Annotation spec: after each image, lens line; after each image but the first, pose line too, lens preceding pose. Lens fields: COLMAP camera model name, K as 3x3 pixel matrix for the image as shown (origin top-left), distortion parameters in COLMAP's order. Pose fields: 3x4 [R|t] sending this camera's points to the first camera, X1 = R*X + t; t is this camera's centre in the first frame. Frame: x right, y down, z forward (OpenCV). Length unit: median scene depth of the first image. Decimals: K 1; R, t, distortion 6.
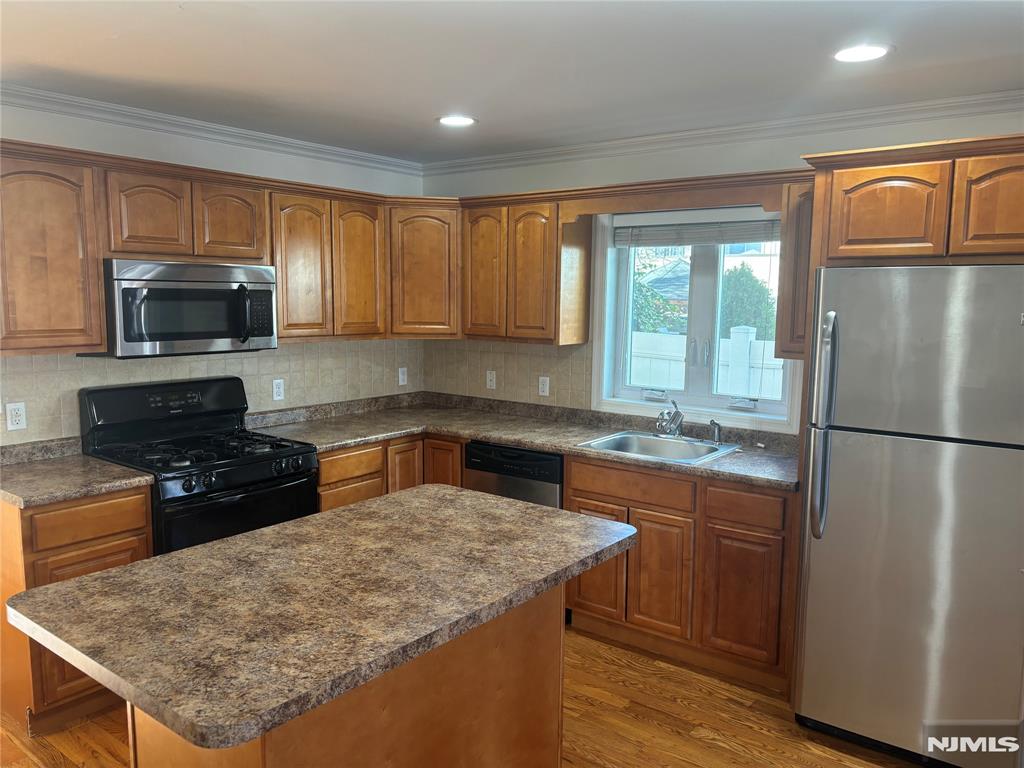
lens RADIAL K [[773.8, 0, 514.3], [0, 773.8, 385.3], [0, 0, 1]] dist [0.035998, -0.003736]
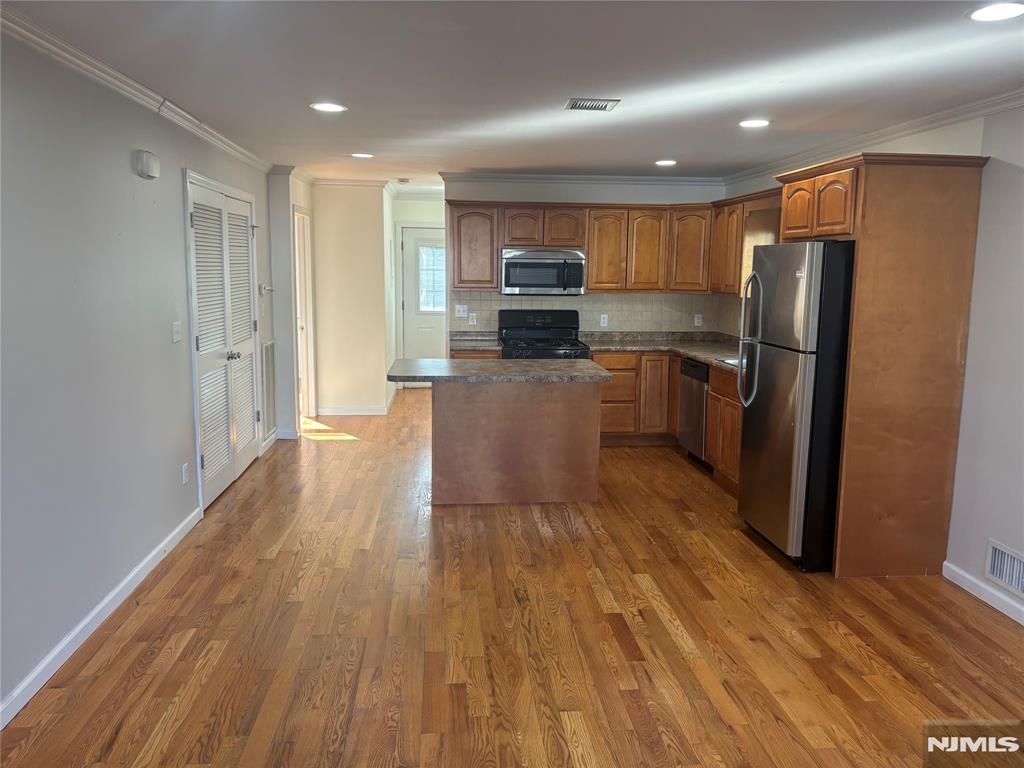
lens RADIAL K [[773.8, 0, 510.7], [0, 773.8, 382.5], [0, 0, 1]] dist [0.035998, -0.003736]
pose [[0.665872, 0.102914, -0.738934, 0.981169], [-0.089624, 0.994302, 0.057718, 0.072093], [0.740664, 0.027794, 0.671301, -0.374836]]
